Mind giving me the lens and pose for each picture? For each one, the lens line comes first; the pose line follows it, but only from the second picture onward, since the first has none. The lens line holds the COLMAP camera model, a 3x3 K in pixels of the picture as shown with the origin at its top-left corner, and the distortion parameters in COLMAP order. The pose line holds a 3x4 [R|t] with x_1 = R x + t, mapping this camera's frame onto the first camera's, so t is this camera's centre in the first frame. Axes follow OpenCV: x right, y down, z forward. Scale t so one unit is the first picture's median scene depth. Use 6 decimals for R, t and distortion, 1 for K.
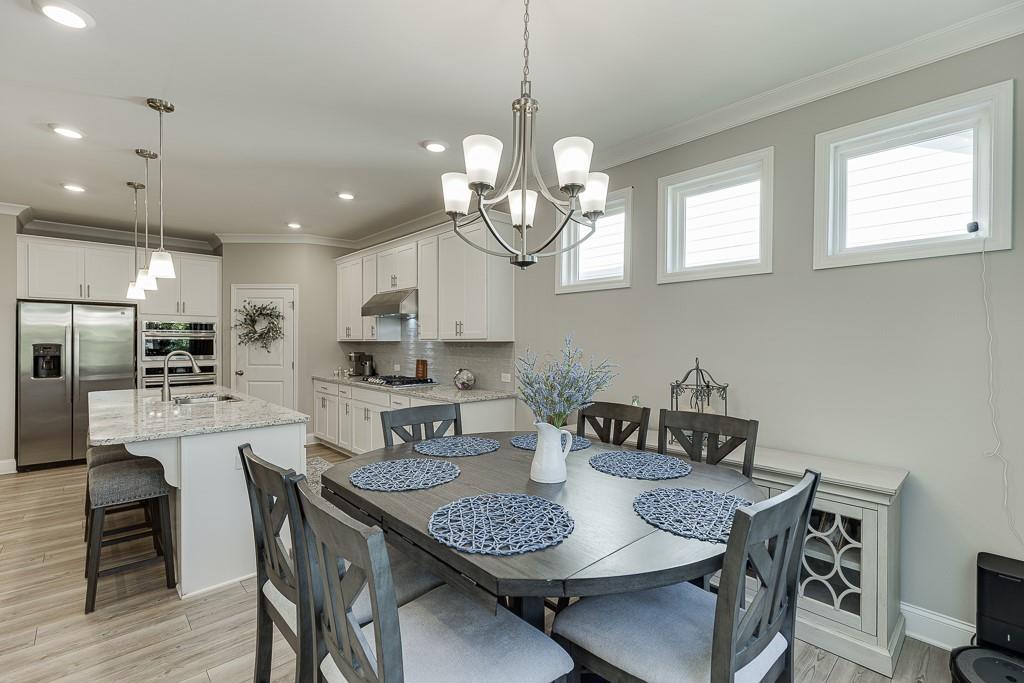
lens RADIAL K [[455.6, 0, 513.6], [0, 455.6, 342.0], [0, 0, 1]] dist [0.000157, -0.000018]
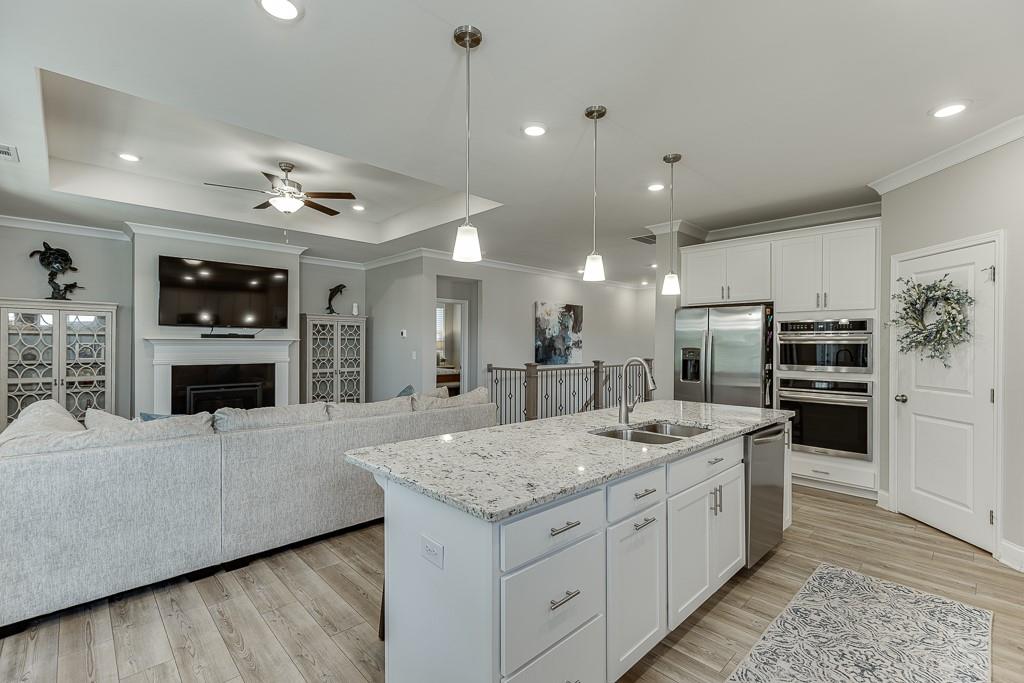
lens RADIAL K [[455.6, 0, 513.6], [0, 455.6, 344.2], [0, 0, 1]] dist [0.000157, -0.000018]
pose [[0.021950, 0.000202, -0.999759, -0.003392], [-0.006991, 0.999976, 0.000049, -0.001577], [0.999735, 0.006988, 0.021951, 0.474615]]
